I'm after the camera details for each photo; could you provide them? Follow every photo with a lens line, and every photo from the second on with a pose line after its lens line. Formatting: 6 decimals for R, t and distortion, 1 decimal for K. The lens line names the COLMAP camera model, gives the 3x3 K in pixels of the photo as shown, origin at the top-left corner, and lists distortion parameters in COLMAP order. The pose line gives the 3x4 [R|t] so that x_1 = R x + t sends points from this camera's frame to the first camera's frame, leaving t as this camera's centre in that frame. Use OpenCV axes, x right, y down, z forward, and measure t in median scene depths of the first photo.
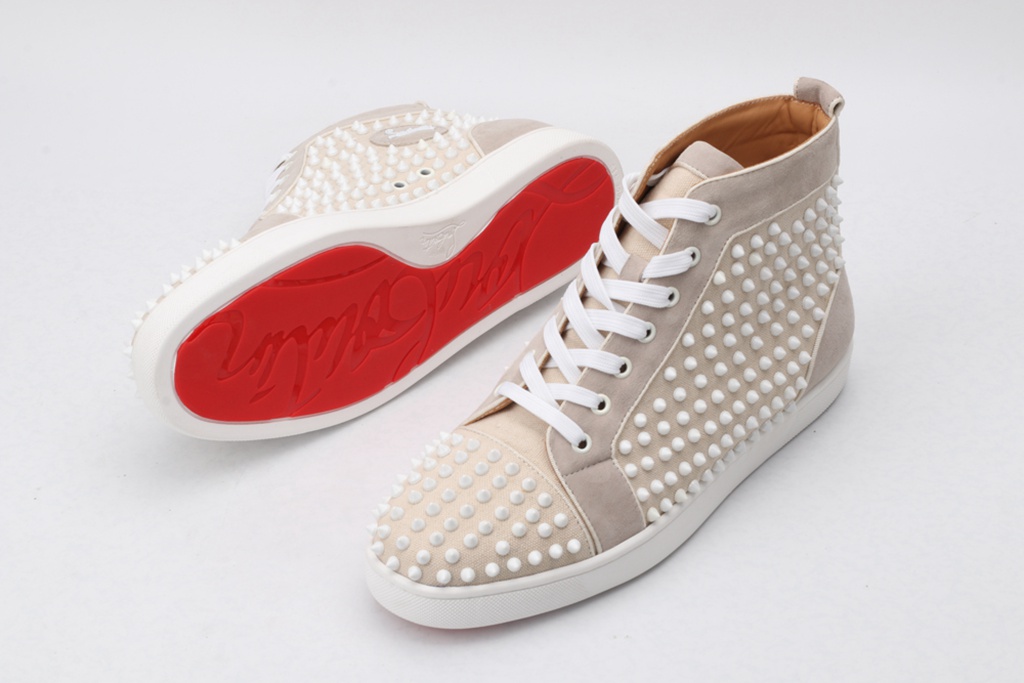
lens RADIAL K [[2369.0, 0, 513.1], [0, 2369.0, 342.4], [0, 0, 1]] dist [-0.240517, 0.000000]
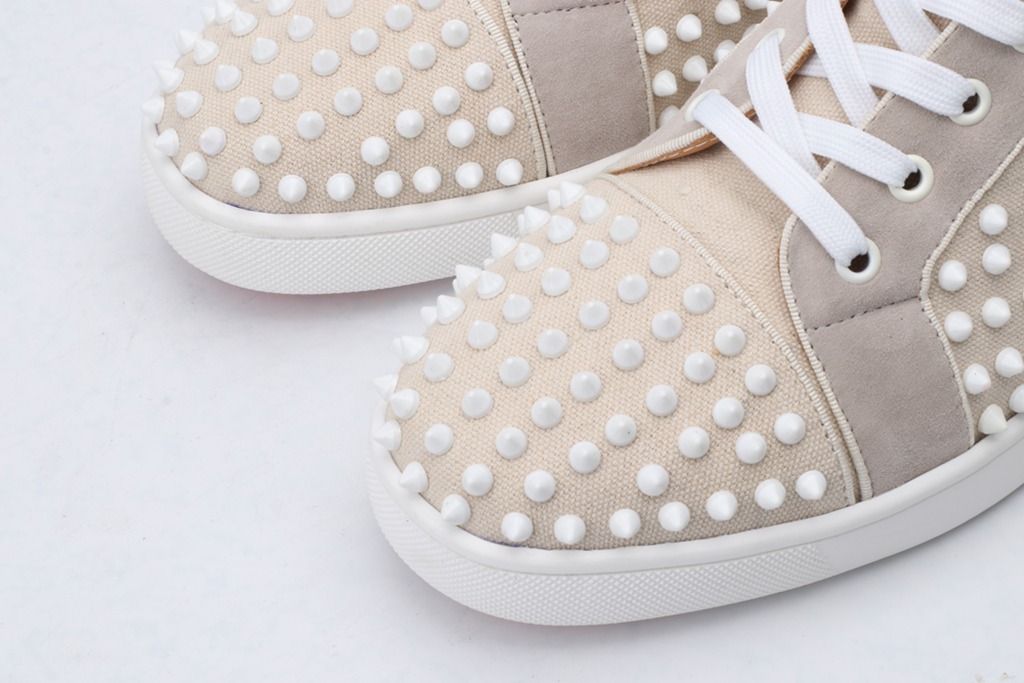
lens RADIAL K [[2369.0, 0, 510.2], [0, 2369.0, 340.8], [0, 0, 1]] dist [-0.240517, 0.000000]
pose [[0.985503, 0.123746, -0.116063, 0.017624], [-0.091803, 0.964252, 0.248575, -0.048334], [0.142674, -0.234317, 0.961634, 0.552303]]
